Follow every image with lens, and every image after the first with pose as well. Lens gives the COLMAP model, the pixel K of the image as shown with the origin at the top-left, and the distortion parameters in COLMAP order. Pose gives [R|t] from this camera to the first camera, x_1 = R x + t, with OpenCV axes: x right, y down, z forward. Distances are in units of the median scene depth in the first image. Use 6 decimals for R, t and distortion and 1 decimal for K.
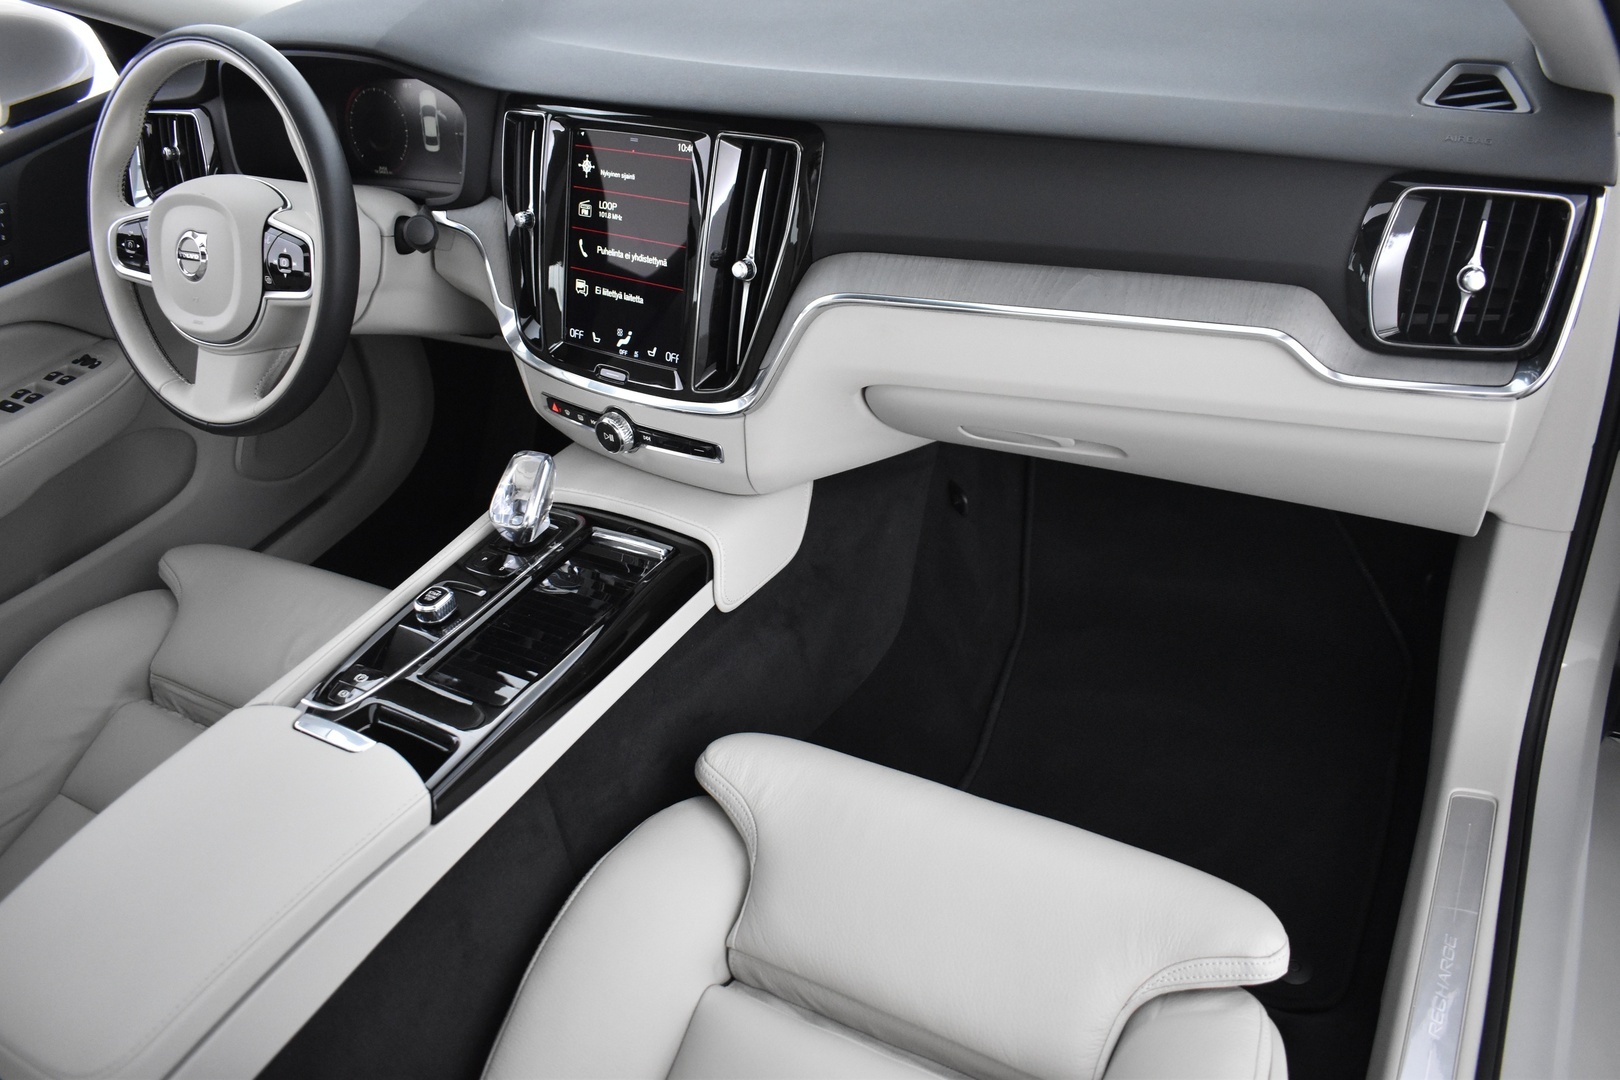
lens RADIAL K [[1242.6, 0, 848.1], [0, 1242.6, 513.8], [0, 0, 1]] dist [-0.104038, 0.002066]
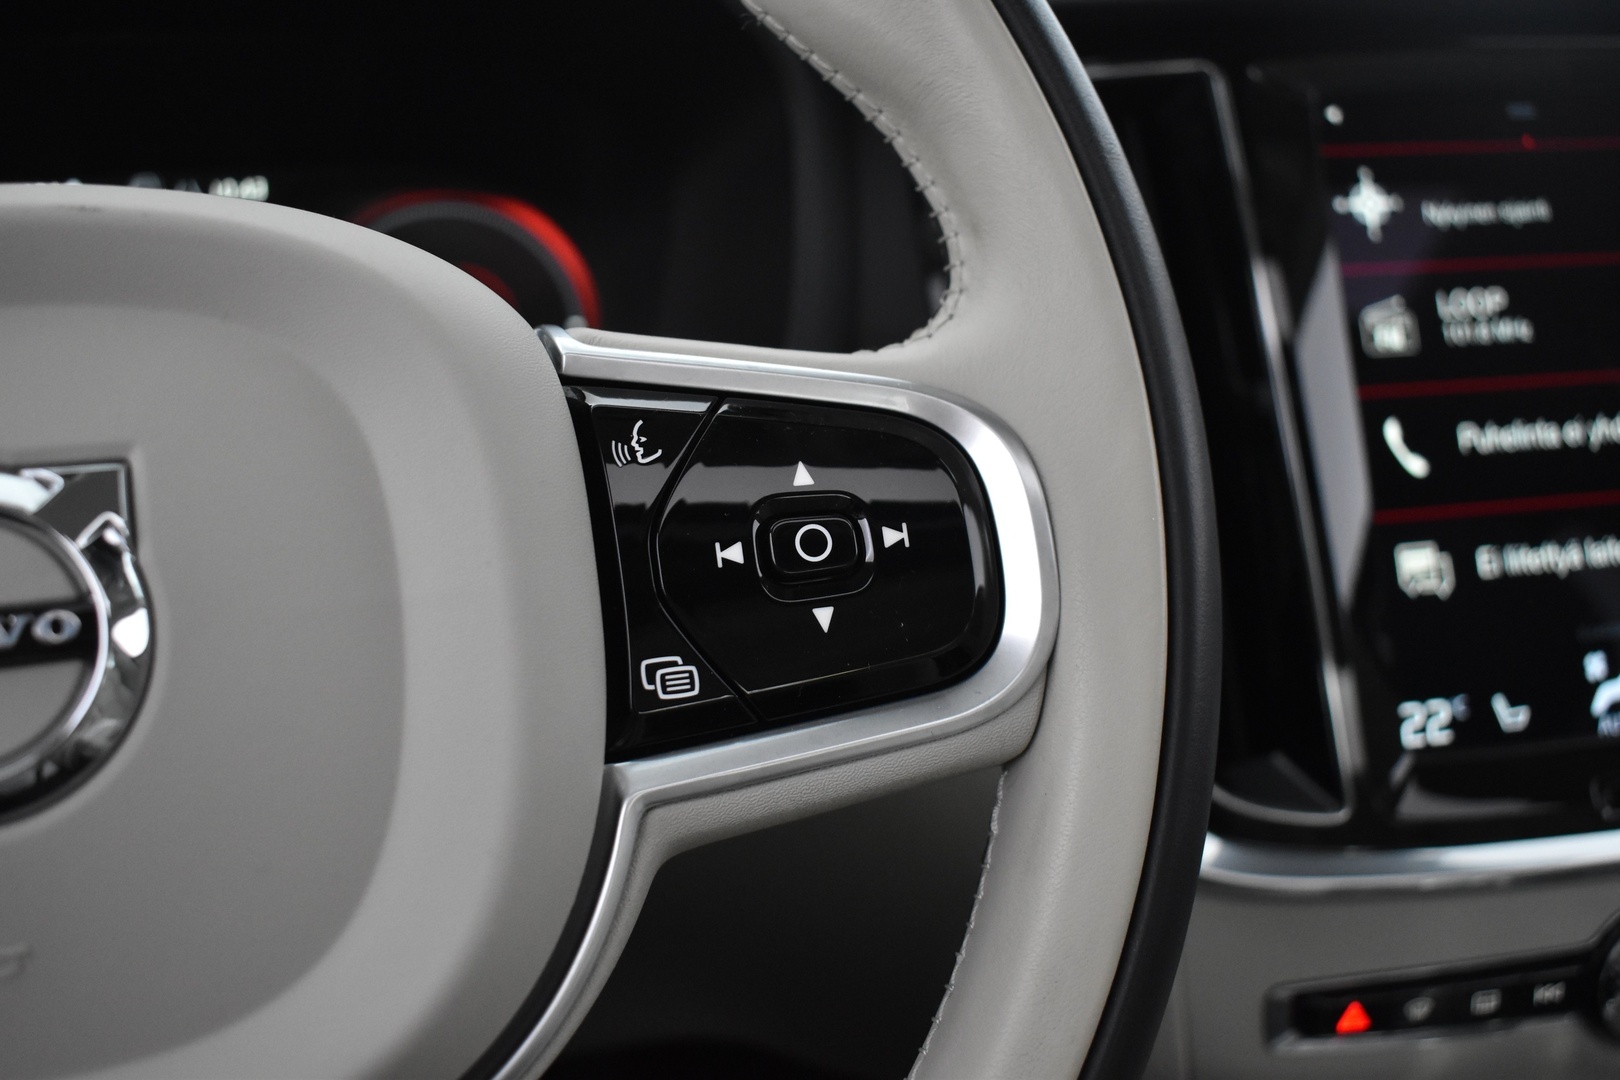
lens RADIAL K [[1597.5, 0, 816.0], [0, 1597.5, 480.8], [0, 0, 1]] dist [-0.083902, 0.000000]
pose [[0.707918, -0.066450, 0.703162, -0.616511], [0.371254, 0.881945, -0.290419, -0.147105], [-0.600852, 0.466645, 0.649015, 0.836576]]
